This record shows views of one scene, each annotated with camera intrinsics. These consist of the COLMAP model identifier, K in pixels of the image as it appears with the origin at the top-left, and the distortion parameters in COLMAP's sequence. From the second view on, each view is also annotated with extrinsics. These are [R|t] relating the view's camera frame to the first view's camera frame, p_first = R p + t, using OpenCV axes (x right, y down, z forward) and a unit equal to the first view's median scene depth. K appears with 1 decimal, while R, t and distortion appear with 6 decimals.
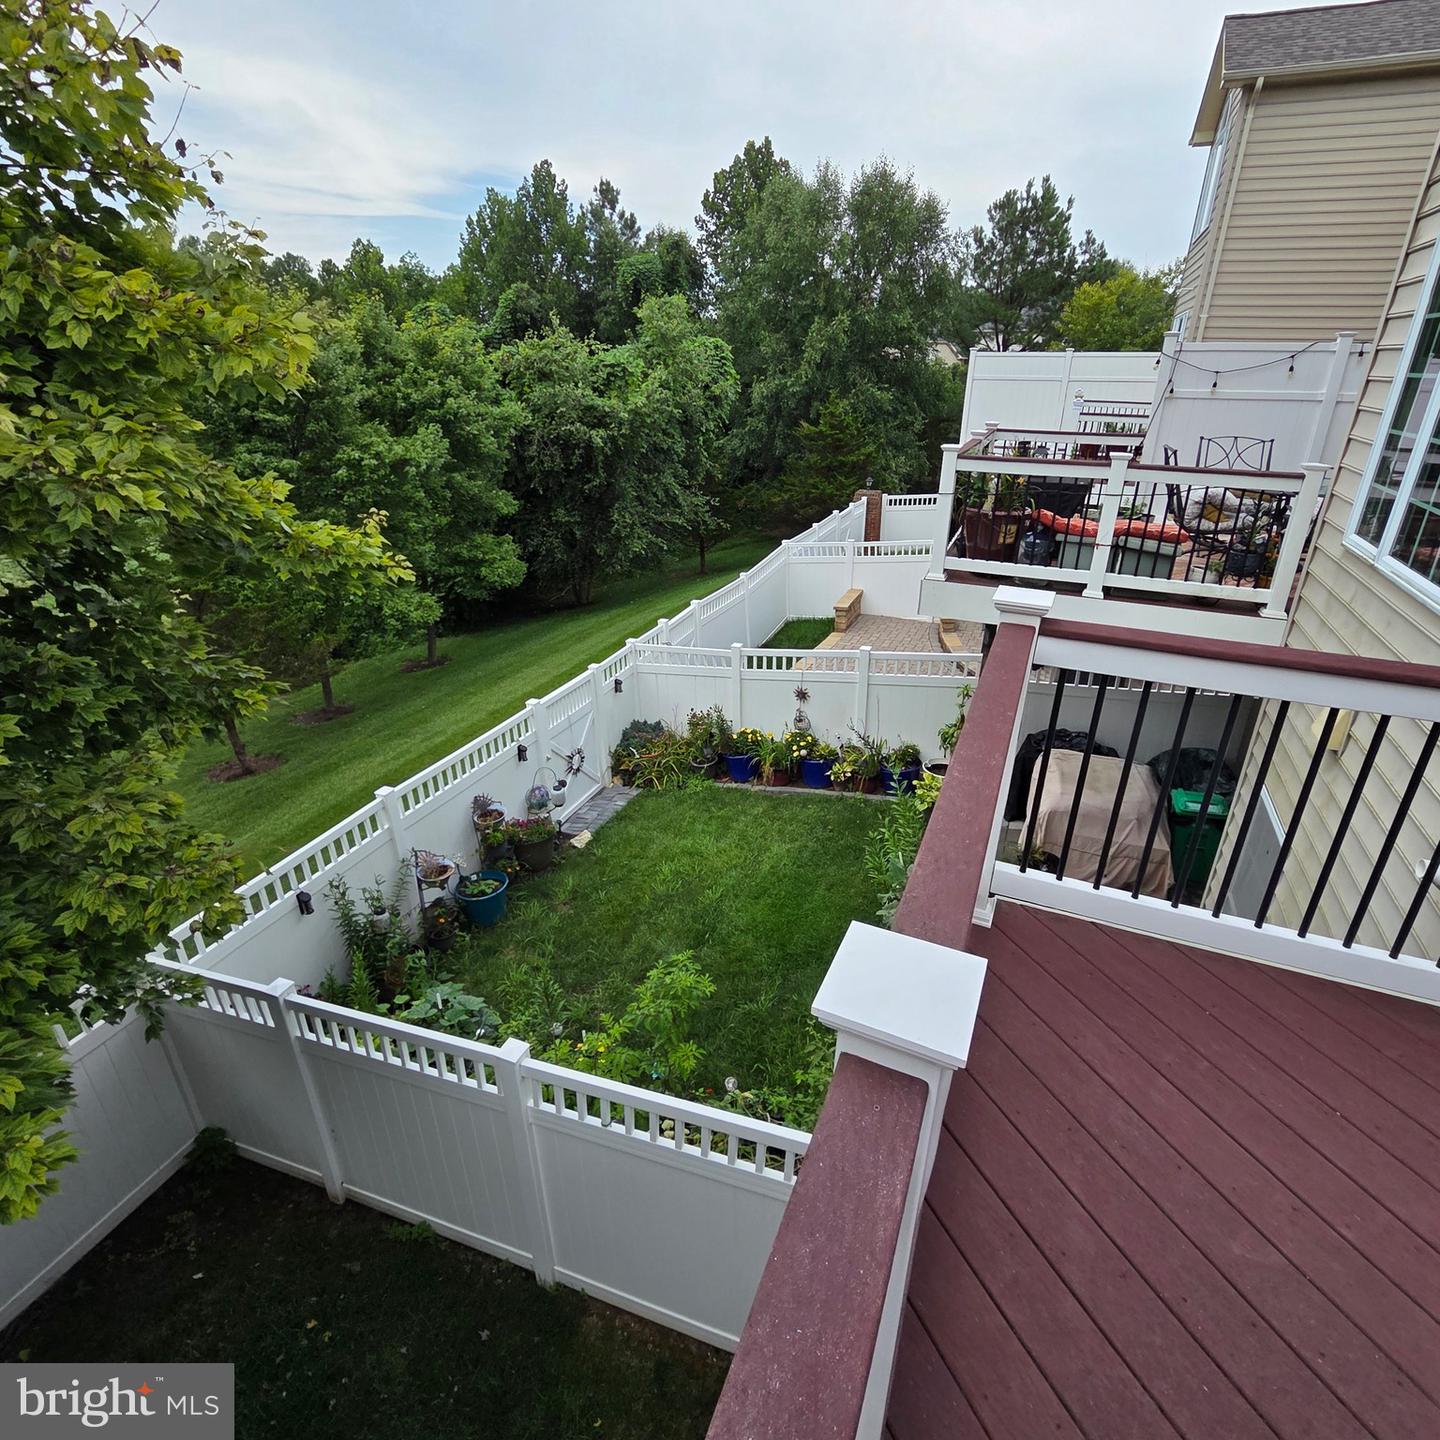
lens RADIAL K [[792.5, 0, 716.7], [0, 792.5, 710.4], [0, 0, 1]] dist [0.002798, -0.004986]
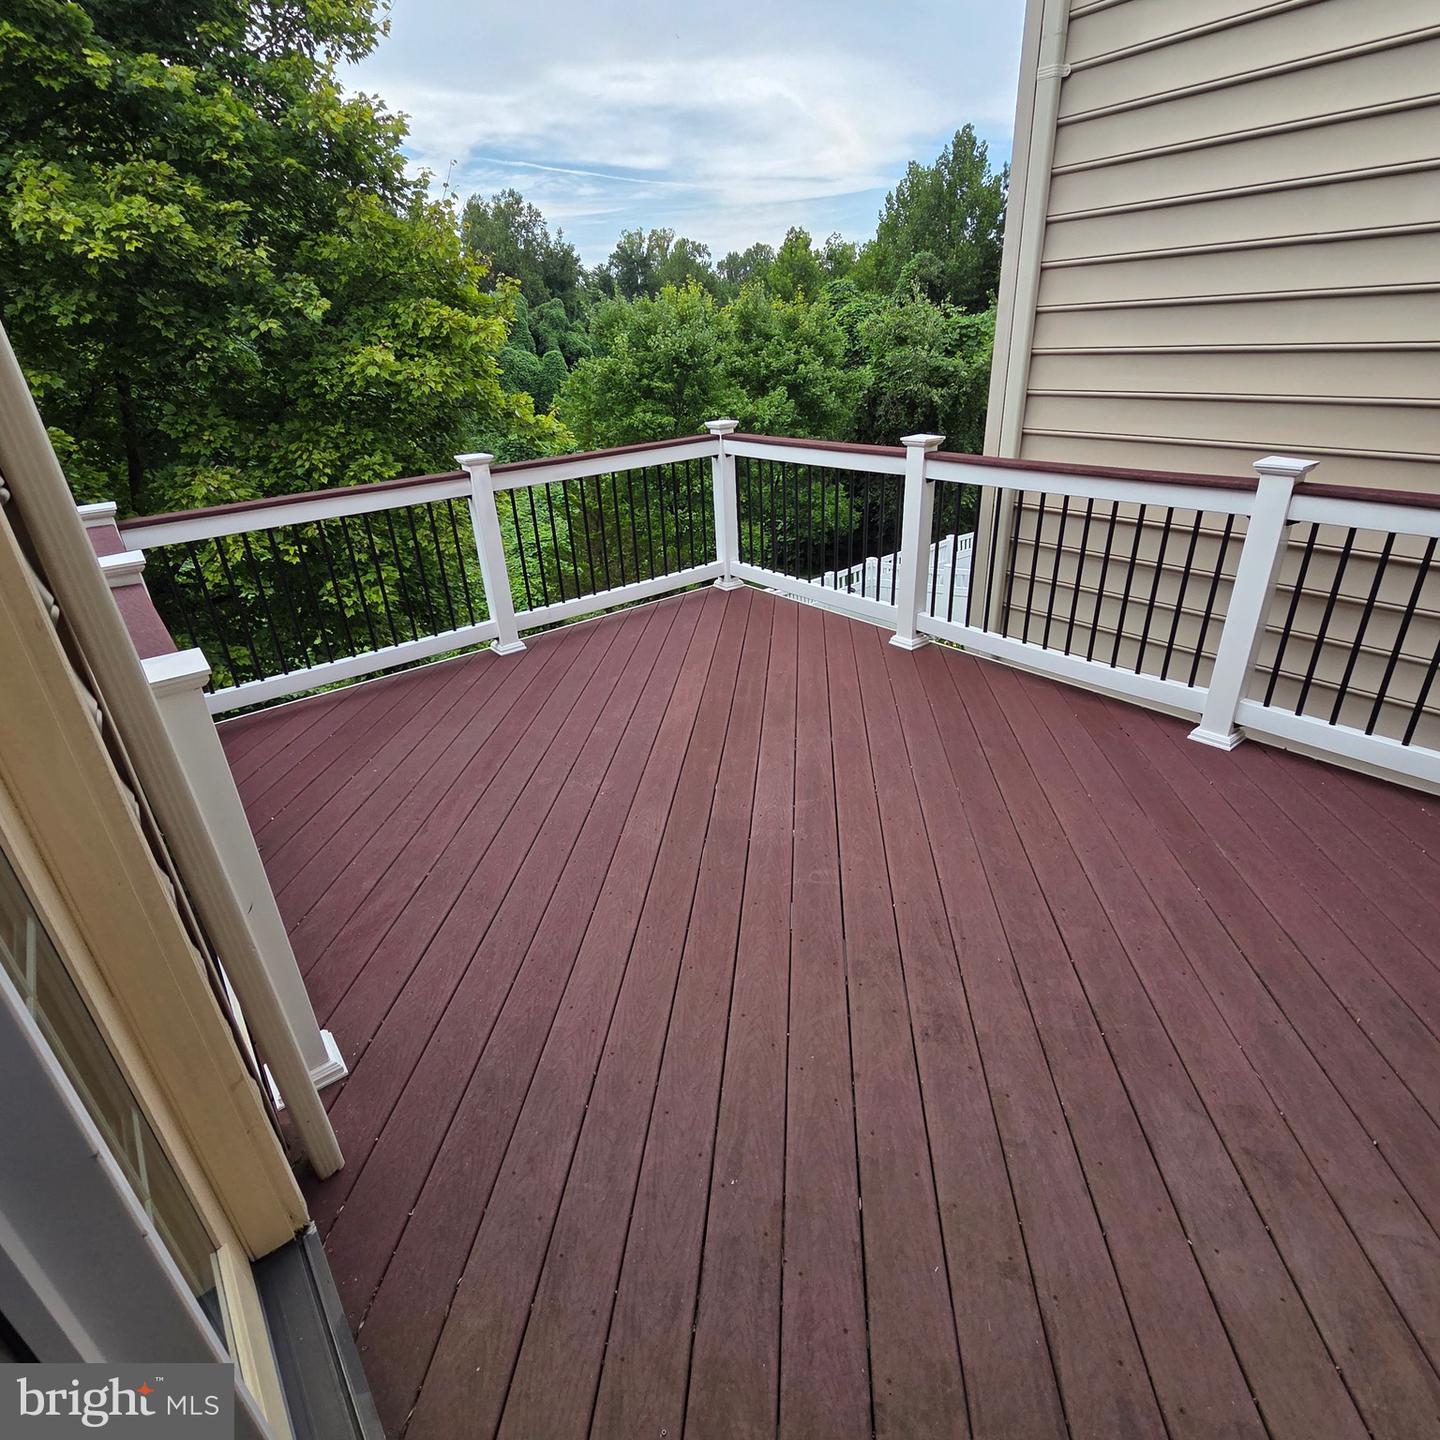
lens RADIAL K [[792.5, 0, 729.5], [0, 792.5, 720.0], [0, 0, 1]] dist [0.002798, -0.004986]
pose [[0.883153, 0.148056, -0.445106, 0.145408], [-0.128864, 0.988952, 0.073272, 0.050346], [0.451037, -0.007352, 0.892475, -0.096324]]
